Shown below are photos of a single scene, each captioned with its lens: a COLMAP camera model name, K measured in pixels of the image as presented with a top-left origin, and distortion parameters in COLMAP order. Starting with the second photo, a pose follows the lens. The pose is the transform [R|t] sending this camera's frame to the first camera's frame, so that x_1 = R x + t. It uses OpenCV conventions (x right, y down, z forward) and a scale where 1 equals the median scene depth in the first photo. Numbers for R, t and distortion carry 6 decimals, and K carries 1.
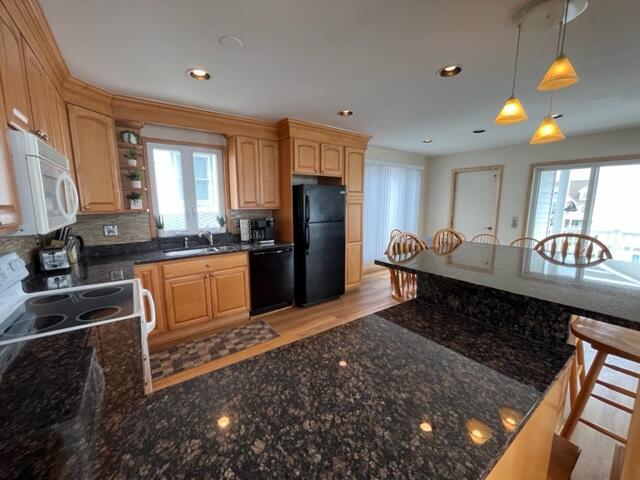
lens RADIAL K [[258.2, 0, 321.1], [0, 258.2, 241.2], [0, 0, 1]] dist [-0.000937, -0.000508]
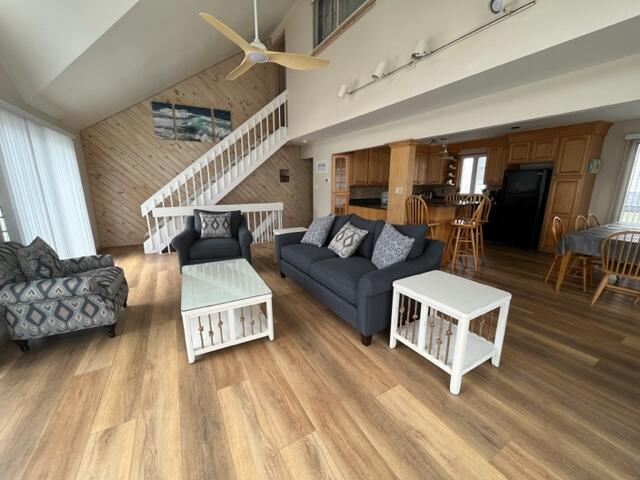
lens RADIAL K [[258.2, 0, 320.6], [0, 258.2, 242.1], [0, 0, 1]] dist [-0.000937, -0.000508]
pose [[-0.121678, 0.225231, -0.966677, 1.862471], [-0.148858, 0.958758, 0.242123, 0.008189], [0.981344, 0.173359, -0.083133, 0.008621]]
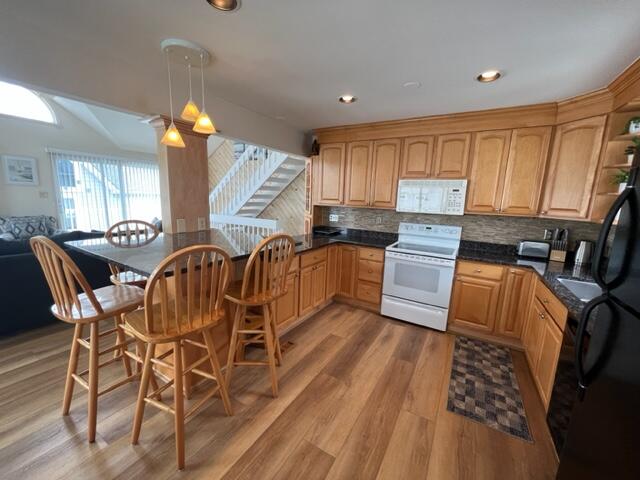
lens RADIAL K [[258.2, 0, 319.6], [0, 258.2, 243.6], [0, 0, 1]] dist [-0.000937, -0.000508]
pose [[-0.918996, 0.037616, -0.392469, 0.334871], [-0.095927, 0.944193, 0.315116, -0.181097], [0.382419, 0.327239, -0.864101, 1.132566]]
